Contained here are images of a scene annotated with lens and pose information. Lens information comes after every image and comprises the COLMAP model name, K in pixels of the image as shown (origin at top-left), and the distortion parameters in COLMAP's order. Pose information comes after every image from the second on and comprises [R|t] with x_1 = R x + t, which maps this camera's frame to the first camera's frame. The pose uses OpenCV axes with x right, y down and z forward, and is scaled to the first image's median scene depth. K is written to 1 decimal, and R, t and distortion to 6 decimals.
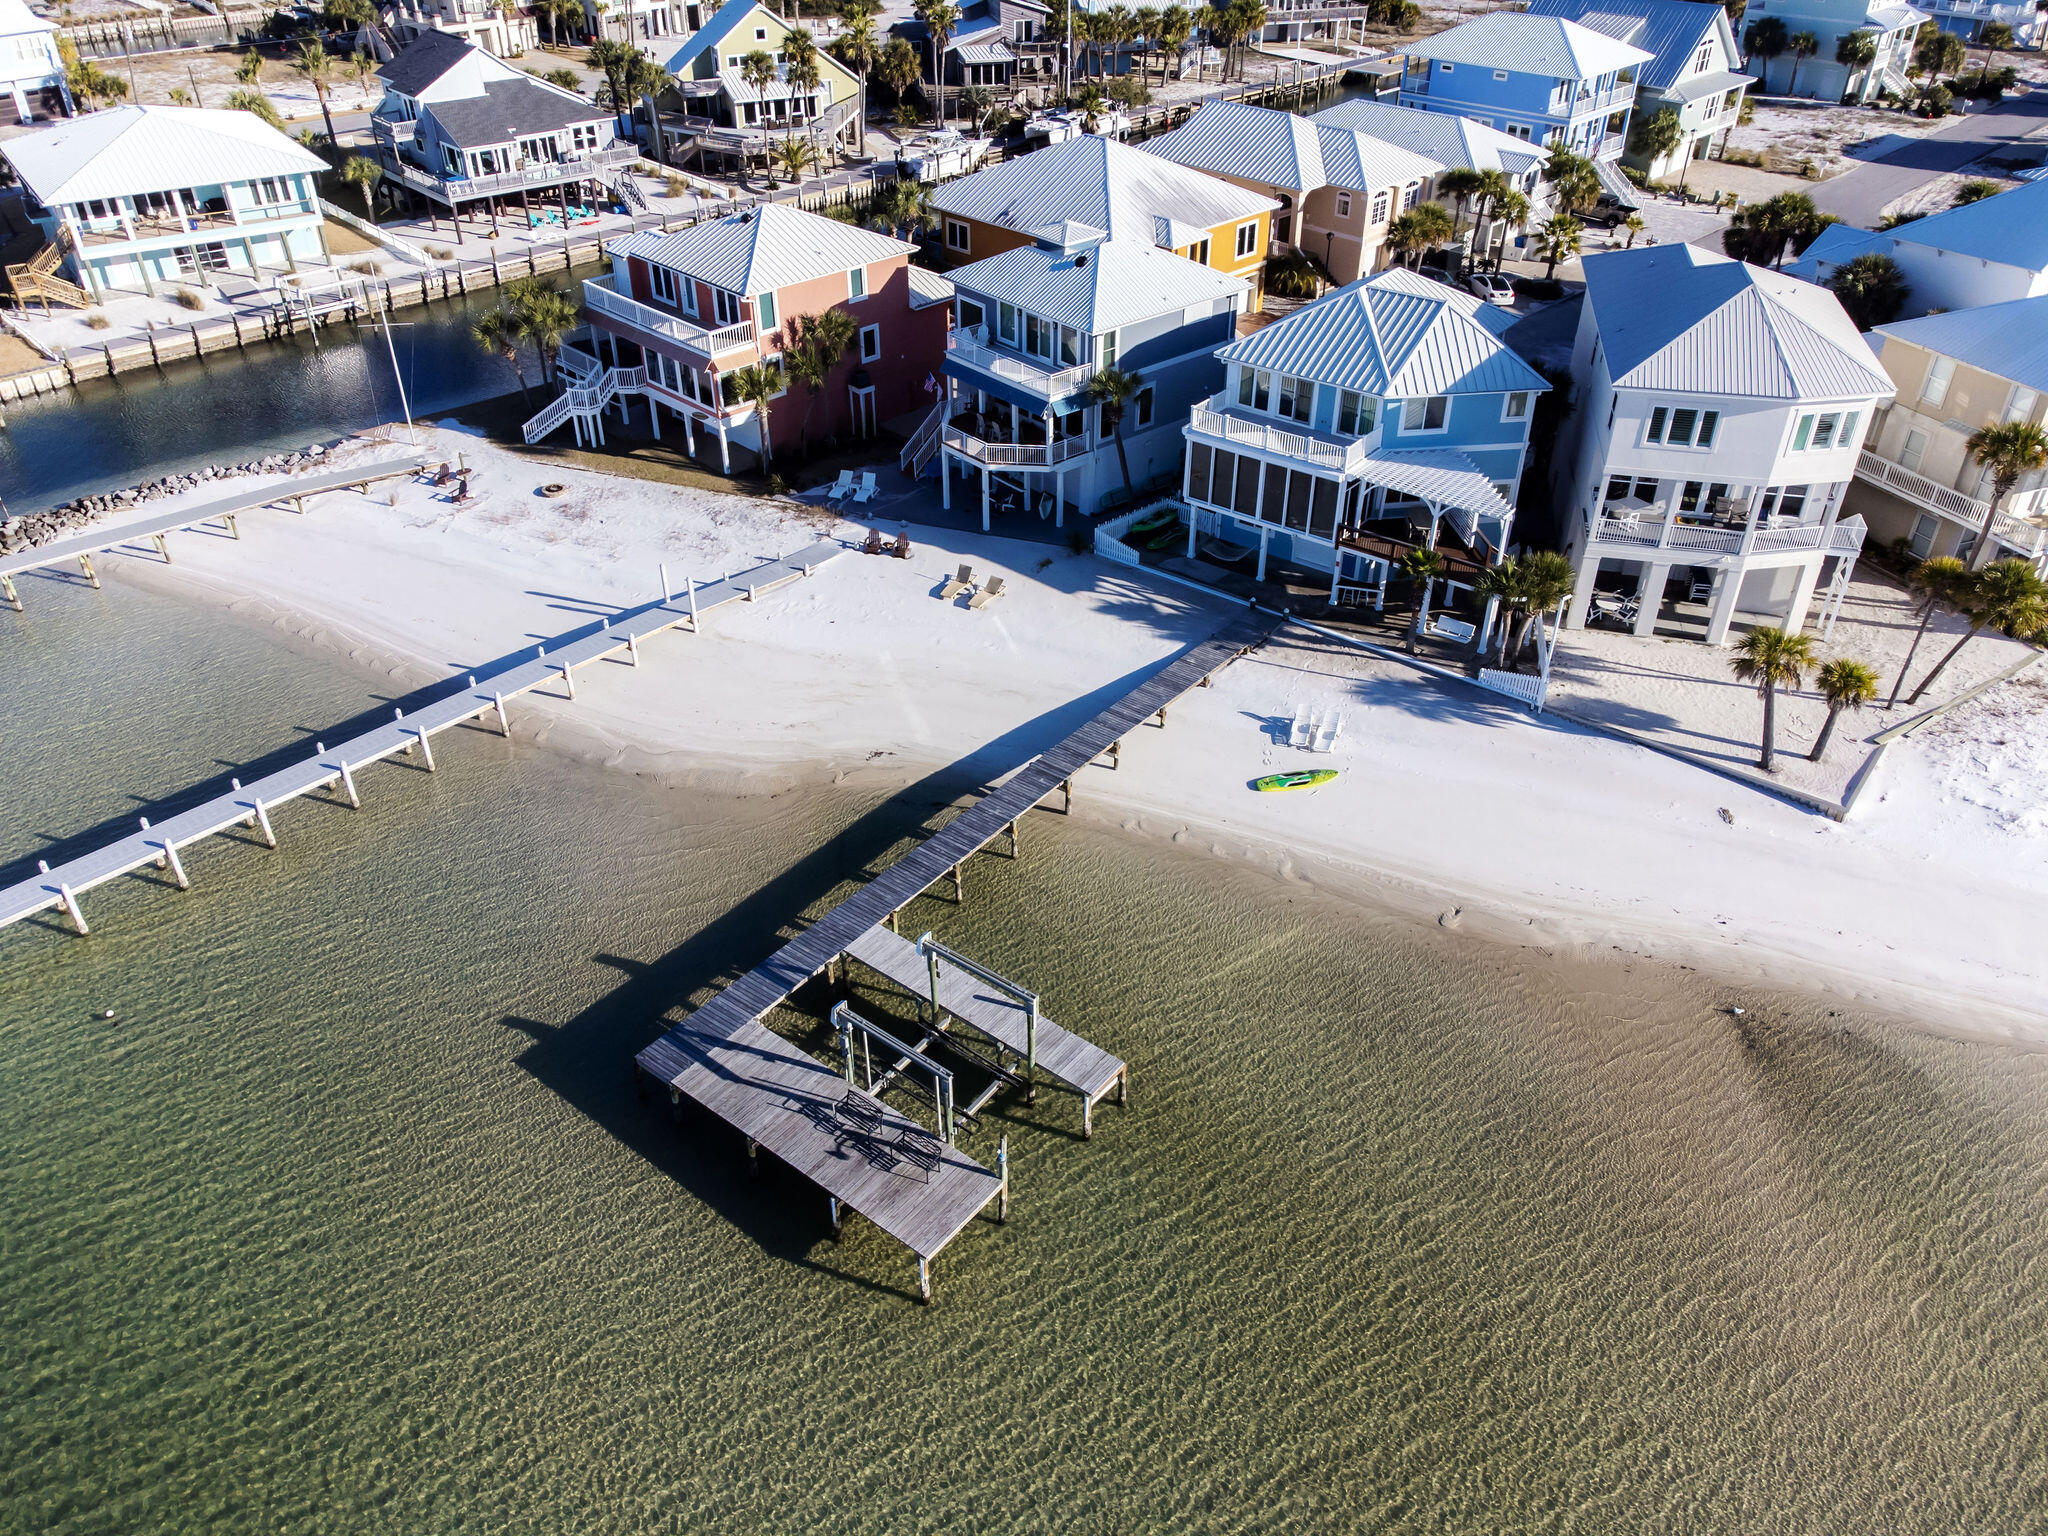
lens RADIAL K [[1584.9, 0, 1004.1], [0, 1584.9, 768.1], [0, 0, 1]] dist [0.011402, 0.014136]
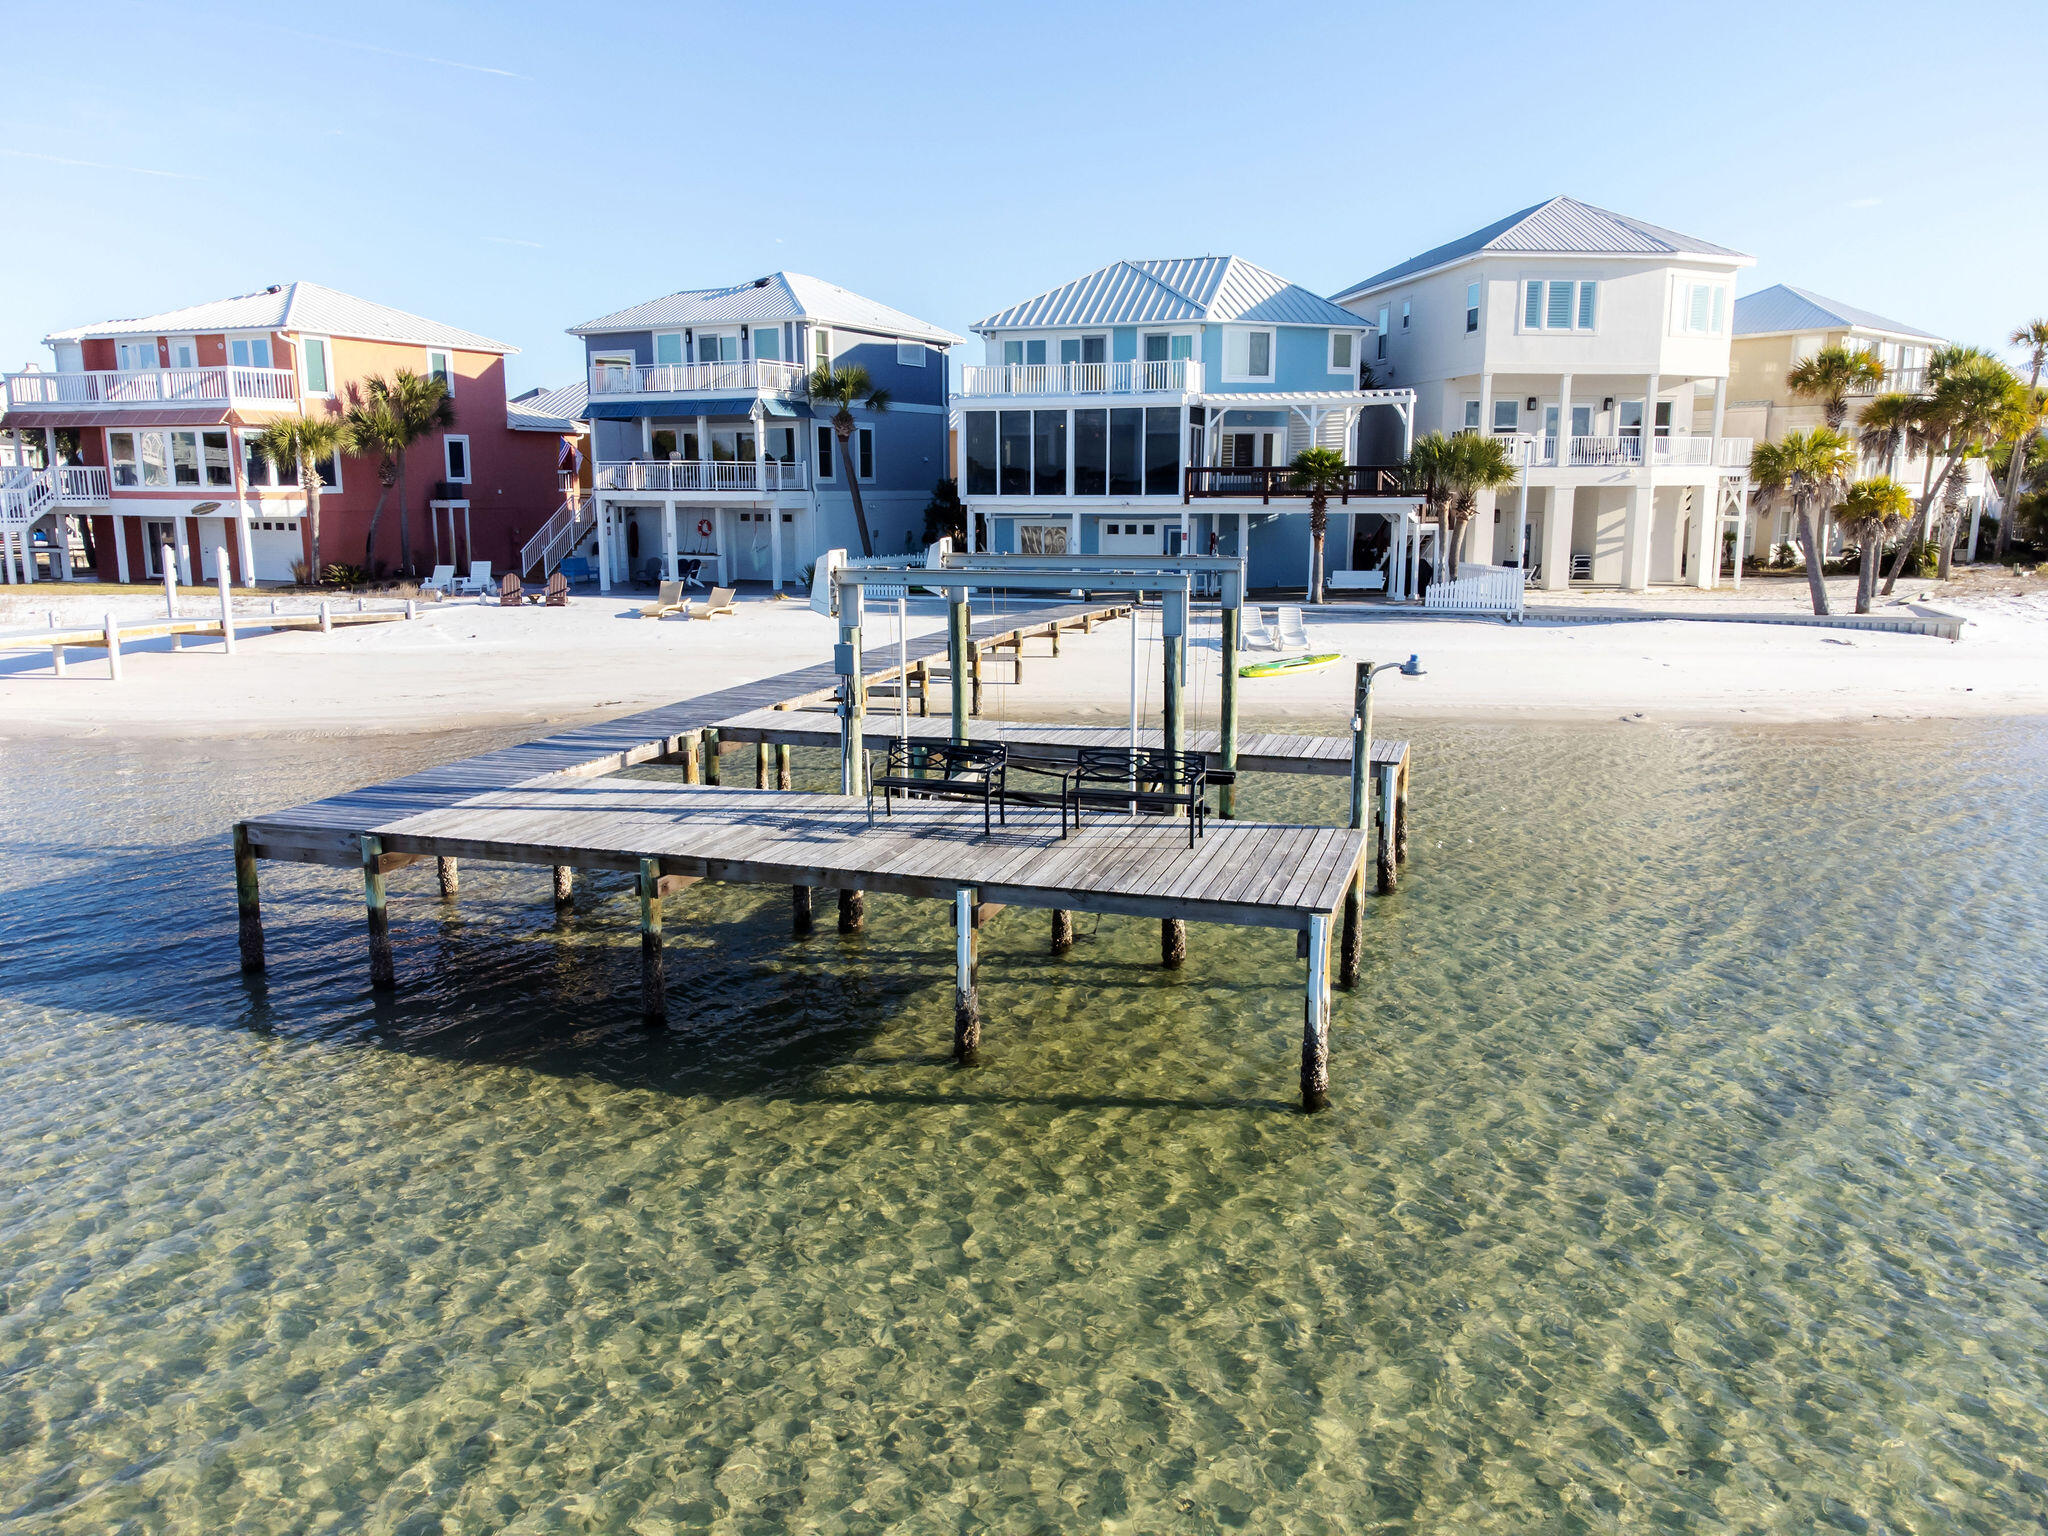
lens RADIAL K [[1567.1, 0, 1024.0], [0, 1567.1, 768.0], [0, 0, 1]] dist [0.002248, -0.000793]
pose [[0.930801, -0.056181, 0.361184, -0.112990], [0.200611, 0.904520, -0.376295, 0.196786], [-0.305558, 0.422713, 0.853199, 0.363346]]
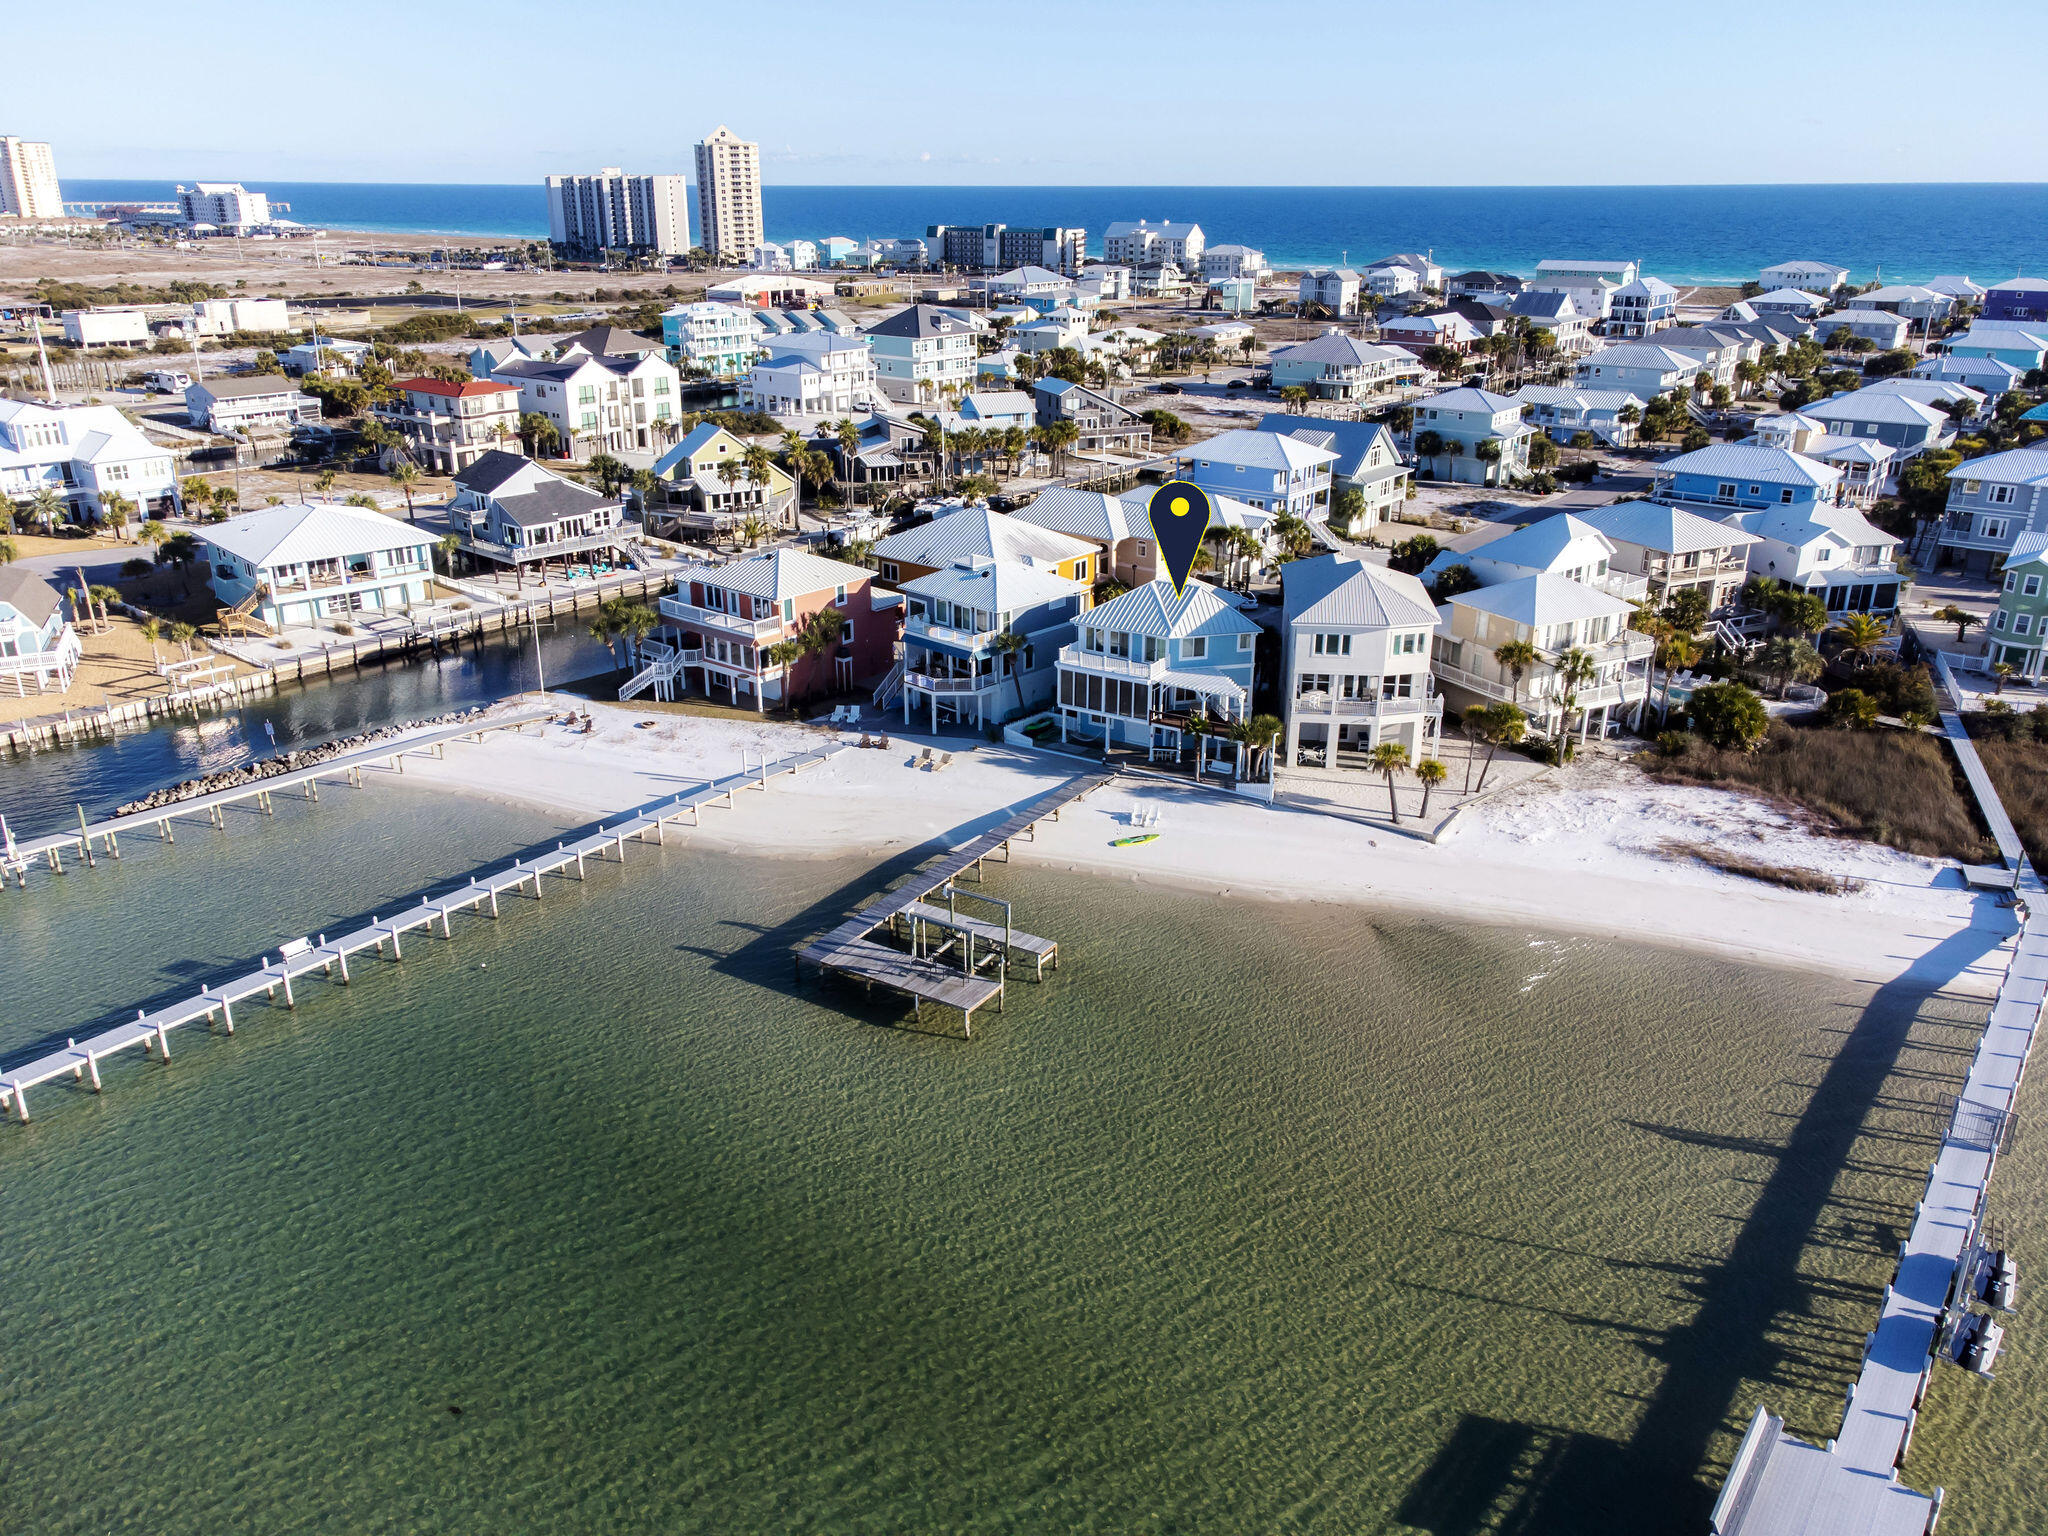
lens RADIAL K [[1656.1, 0, 995.3], [0, 1656.1, 724.9], [0, 0, 1]] dist [0.023979, 0.007251]
pose [[0.994528, -0.030027, 0.100065, -0.107839], [0.055151, 0.964369, -0.258748, 0.253877], [-0.088730, 0.262851, 0.960748, -0.559357]]
